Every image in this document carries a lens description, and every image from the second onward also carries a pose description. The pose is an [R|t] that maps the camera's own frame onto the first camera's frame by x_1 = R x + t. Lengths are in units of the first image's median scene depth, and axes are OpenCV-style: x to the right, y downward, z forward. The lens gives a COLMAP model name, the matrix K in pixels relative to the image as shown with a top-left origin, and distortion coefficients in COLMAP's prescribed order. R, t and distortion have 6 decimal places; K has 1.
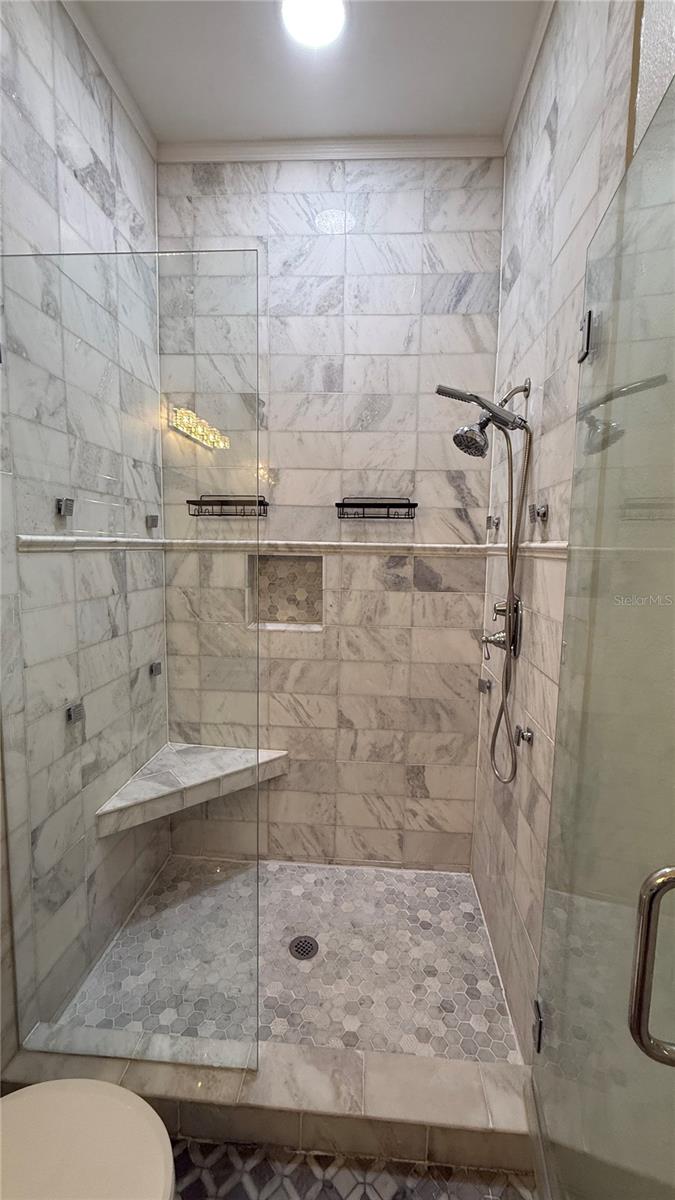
lens RADIAL K [[477.9, 0, 337.5], [0, 477.9, 600.0], [0, 0, 1]] dist [0.000697, 0.000076]
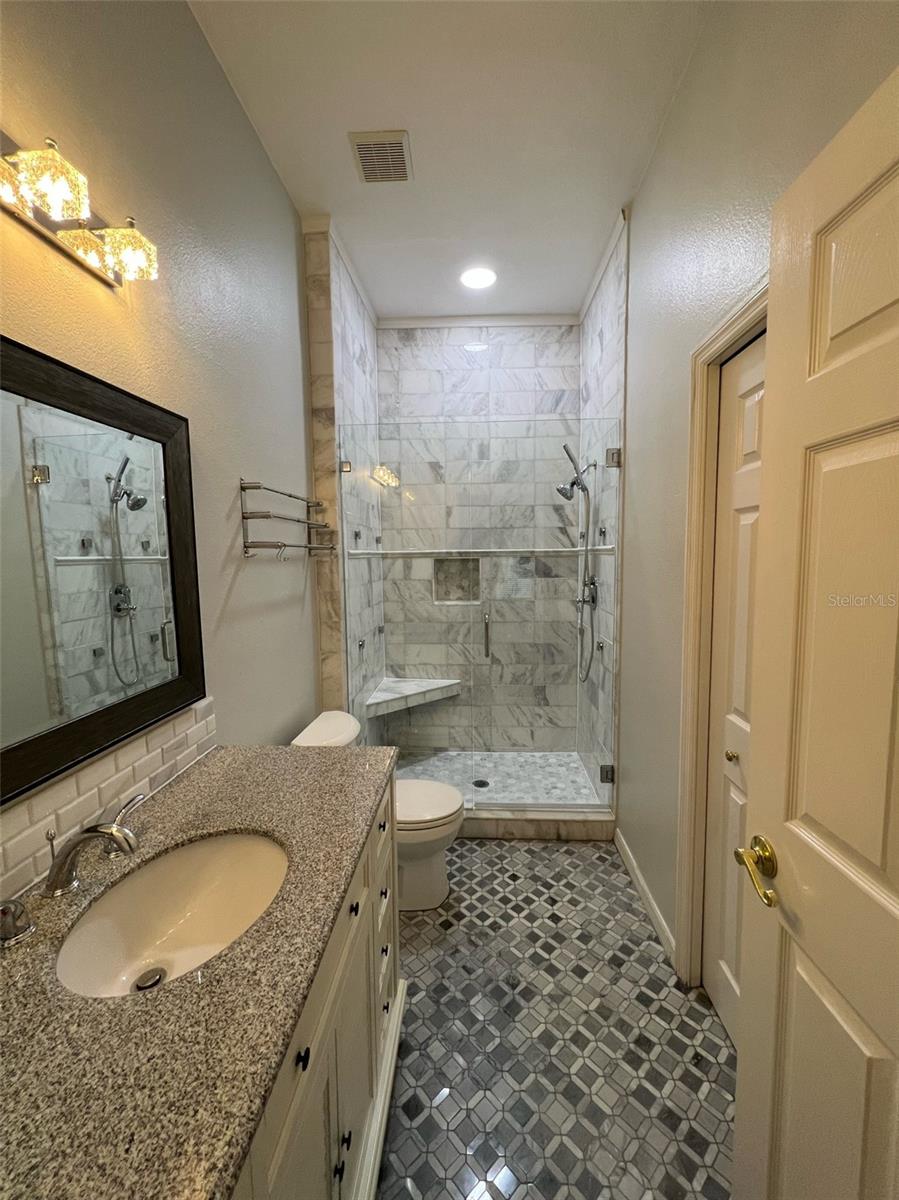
lens RADIAL K [[481.7, 0, 449.5], [0, 481.7, 600.0], [0, 0, 1]] dist [0.002082, 0.000010]
pose [[0.999344, -0.029885, 0.020465, -0.175595], [0.030261, 0.999375, -0.018268, 0.080208], [-0.019906, 0.018875, 0.999624, -0.661380]]
